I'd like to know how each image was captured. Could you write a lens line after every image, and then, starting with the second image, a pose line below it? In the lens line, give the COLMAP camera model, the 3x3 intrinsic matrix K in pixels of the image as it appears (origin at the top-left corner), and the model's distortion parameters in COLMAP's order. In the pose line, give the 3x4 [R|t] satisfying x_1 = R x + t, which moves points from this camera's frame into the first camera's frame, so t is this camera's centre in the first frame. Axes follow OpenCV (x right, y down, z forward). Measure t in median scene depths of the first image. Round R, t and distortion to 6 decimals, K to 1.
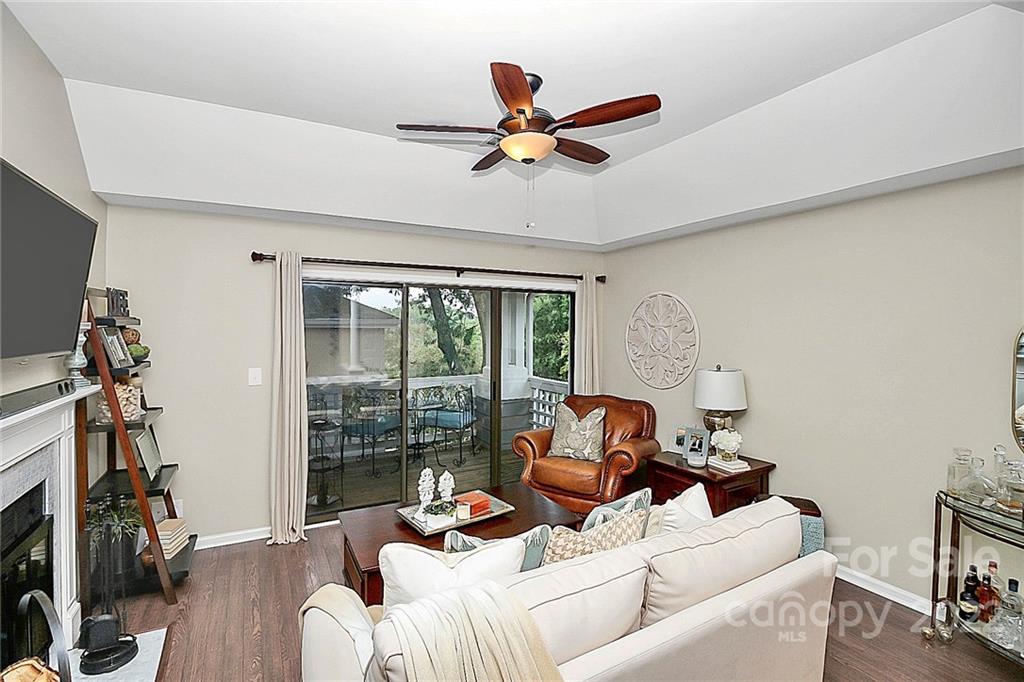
lens RADIAL K [[499.4, 0, 521.8], [0, 499.4, 338.6], [0, 0, 1]] dist [0.033641, -0.000821]
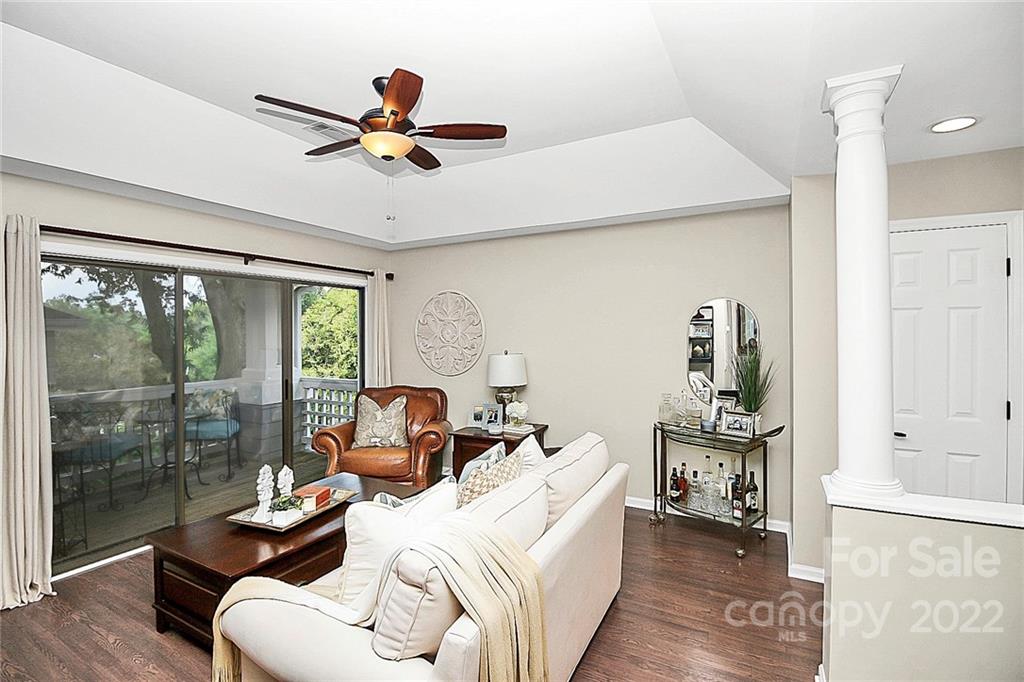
lens RADIAL K [[499.4, 0, 521.8], [0, 499.4, 338.6], [0, 0, 1]] dist [0.033641, -0.000821]
pose [[0.837877, -0.017919, 0.545565, -0.237983], [0.026383, 0.999622, -0.007685, 0.034911], [-0.545221, 0.020833, 0.838033, -0.039163]]
